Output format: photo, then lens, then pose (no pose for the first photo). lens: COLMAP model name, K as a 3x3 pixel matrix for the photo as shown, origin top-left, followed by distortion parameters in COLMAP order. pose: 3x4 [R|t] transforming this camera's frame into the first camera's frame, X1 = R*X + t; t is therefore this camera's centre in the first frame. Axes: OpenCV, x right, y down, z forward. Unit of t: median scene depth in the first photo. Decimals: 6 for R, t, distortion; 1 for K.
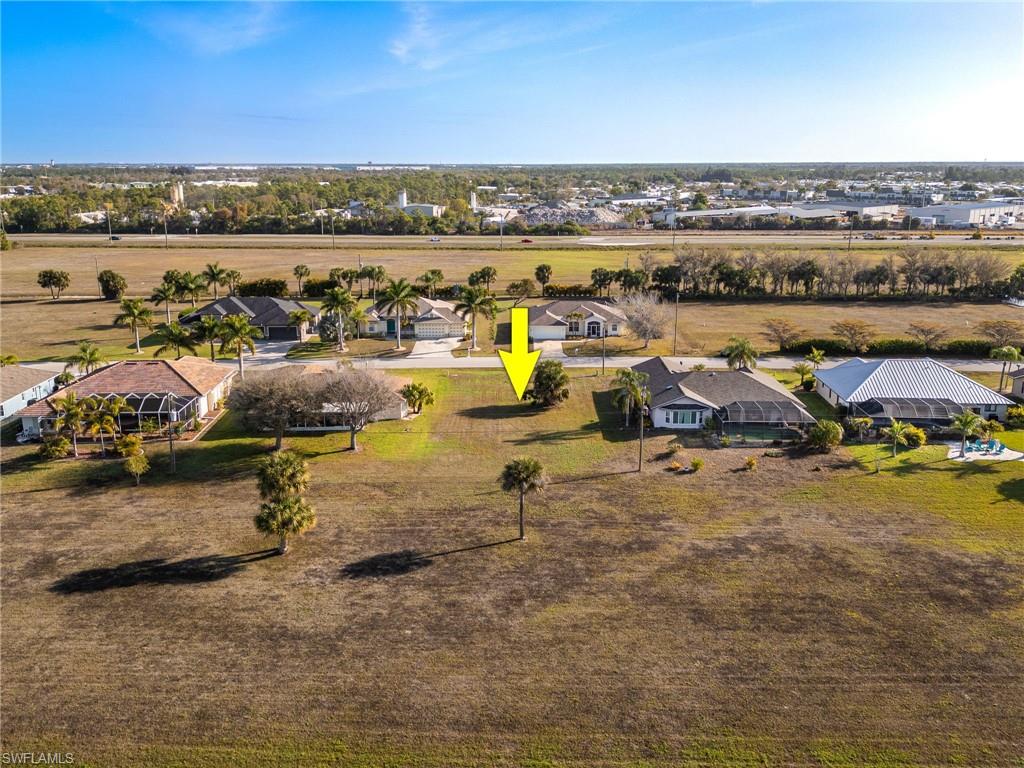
lens RADIAL K [[829.1, 0, 513.5], [0, 829.1, 330.7], [0, 0, 1]] dist [0.031034, -0.005881]
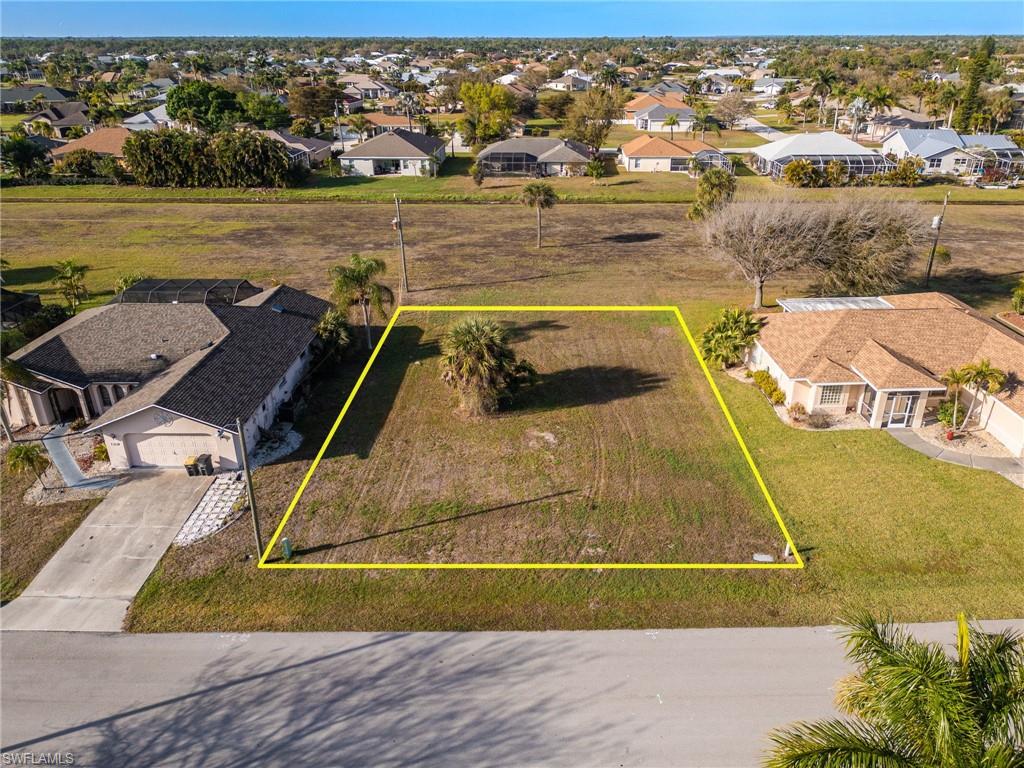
lens RADIAL K [[753.6, 0, 535.0], [0, 753.6, 386.2], [0, 0, 1]] dist [0.051107, -0.068881]
pose [[-0.999989, 0.004423, -0.001543, 0.009733], [0.002652, 0.806025, 0.591876, -0.132380], [0.003862, 0.591865, -0.806028, 0.993863]]
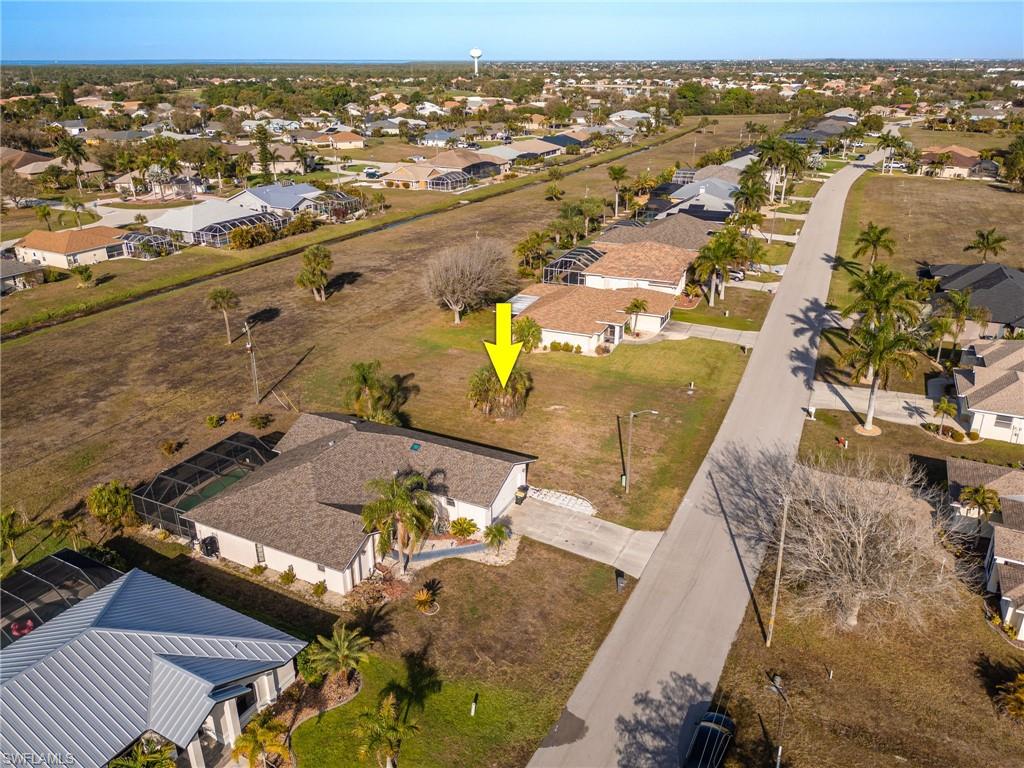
lens RADIAL K [[757.1, 0, 512.0], [0, 757.1, 384.0], [0, 0, 1]] dist [0.048111, -0.060537]
pose [[-0.433829, 0.356285, -0.827559, 0.441237], [-0.176065, 0.867263, 0.465677, -0.189409], [0.883625, 0.347729, -0.313515, 0.895062]]
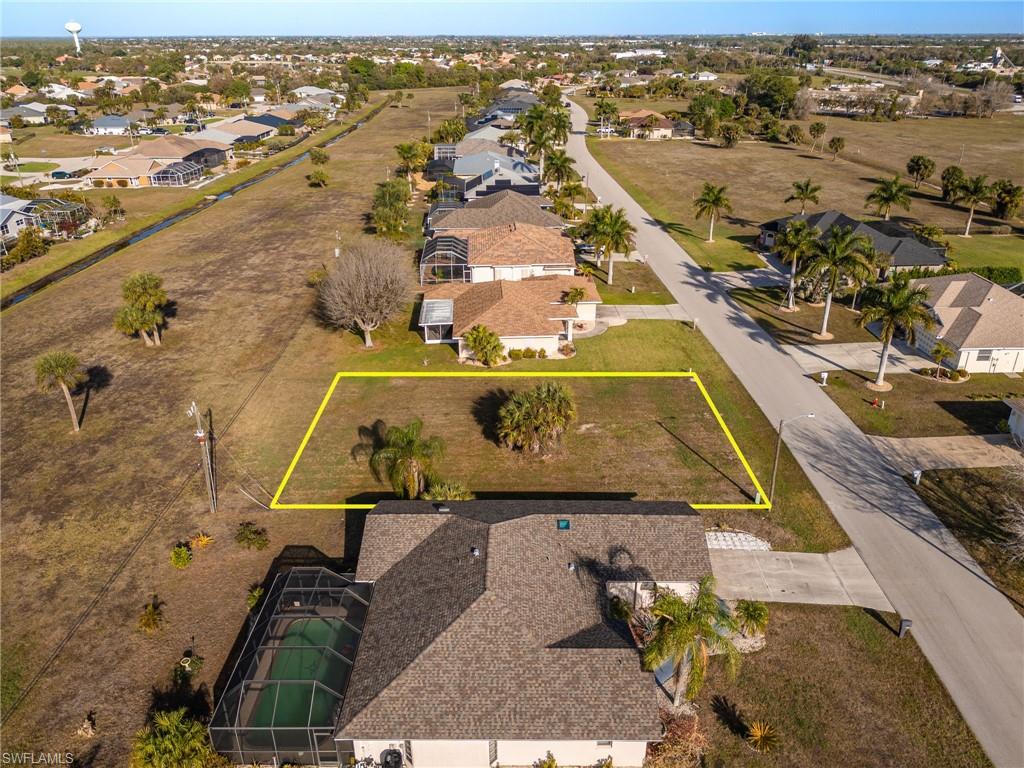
lens RADIAL K [[749.8, 0, 512.8], [0, 749.8, 378.5], [0, 0, 1]] dist [0.044805, -0.059473]
pose [[0.009879, 0.417287, -0.908721, 0.391554], [-0.195633, 0.892010, 0.407487, -0.134951], [0.980627, 0.173751, 0.090448, 0.677418]]
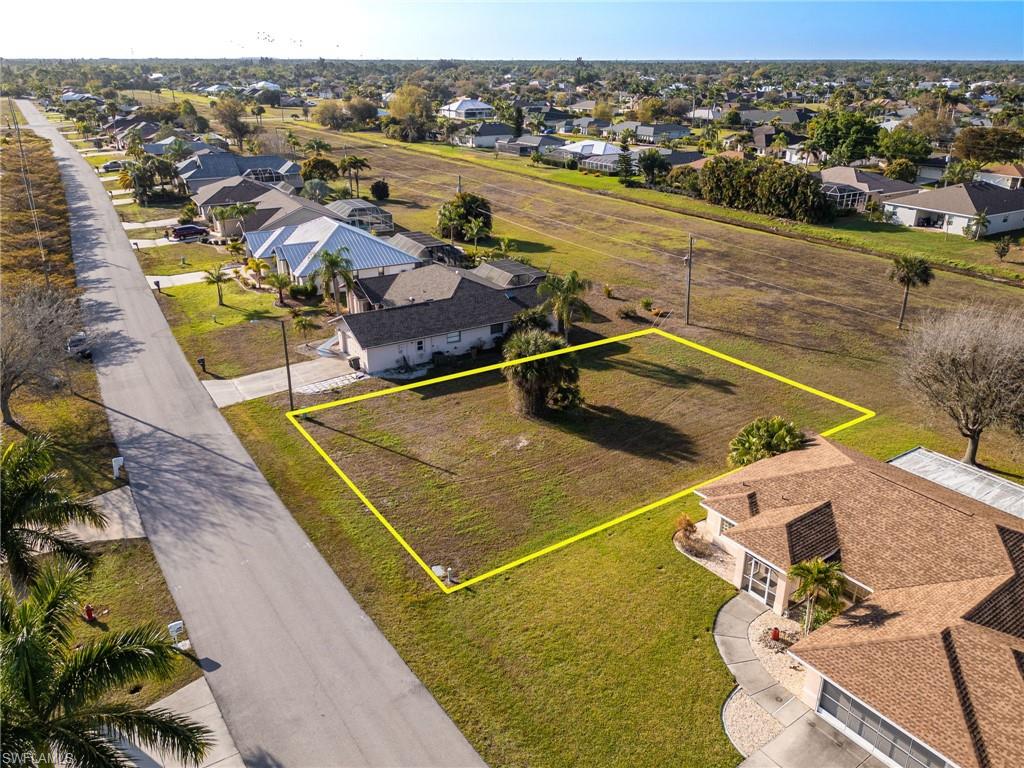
lens RADIAL K [[757.1, 0, 512.0], [0, 757.1, 384.0], [0, 0, 1]] dist [0.048111, -0.060537]
pose [[-0.544156, -0.326967, 0.772650, -0.253709], [0.167639, 0.859989, 0.481991, -0.131995], [-0.822066, 0.391805, -0.413155, 0.902384]]
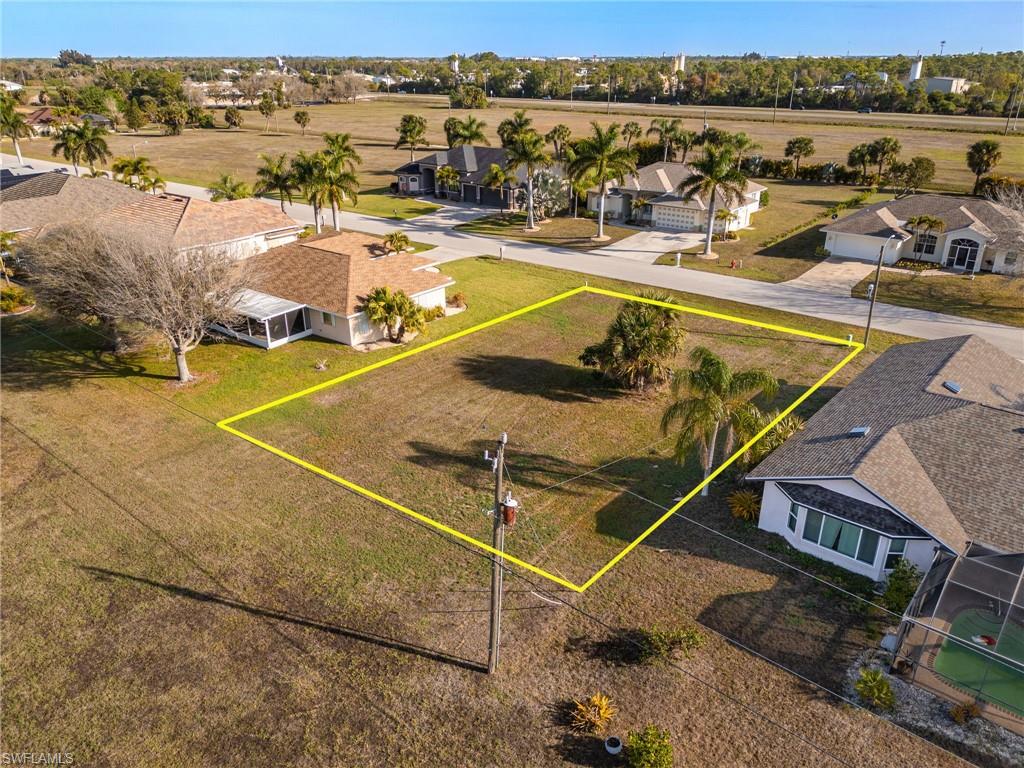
lens RADIAL K [[738.6, 0, 514.0], [0, 738.6, 390.6], [0, 0, 1]] dist [0.053148, -0.072800]
pose [[0.772051, 0.260277, -0.579822, 0.172980], [-0.125352, 0.956738, 0.262561, -0.007580], [0.623077, -0.130029, 0.771277, 0.462215]]
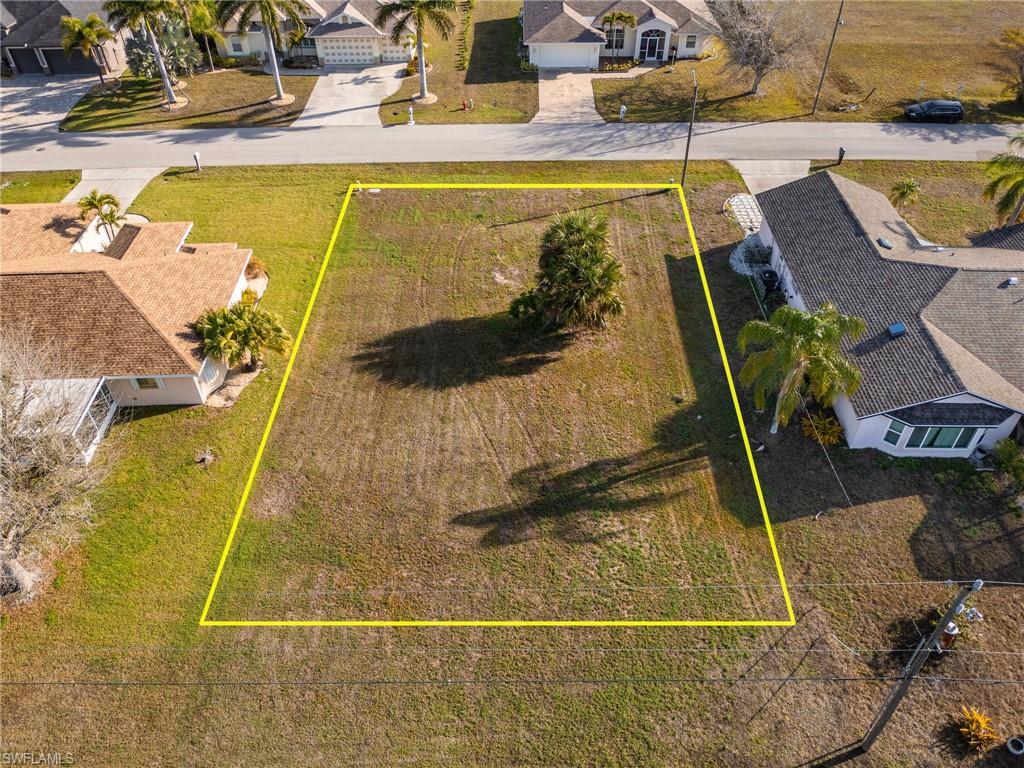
lens RADIAL K [[749.8, 0, 512.8], [0, 749.8, 378.5], [0, 0, 1]] dist [0.044805, -0.059473]
pose [[0.999938, -0.001726, -0.011032, 0.012179], [0.006954, 0.869270, 0.494289, -0.056598], [0.008736, -0.494335, 0.869228, 0.473810]]
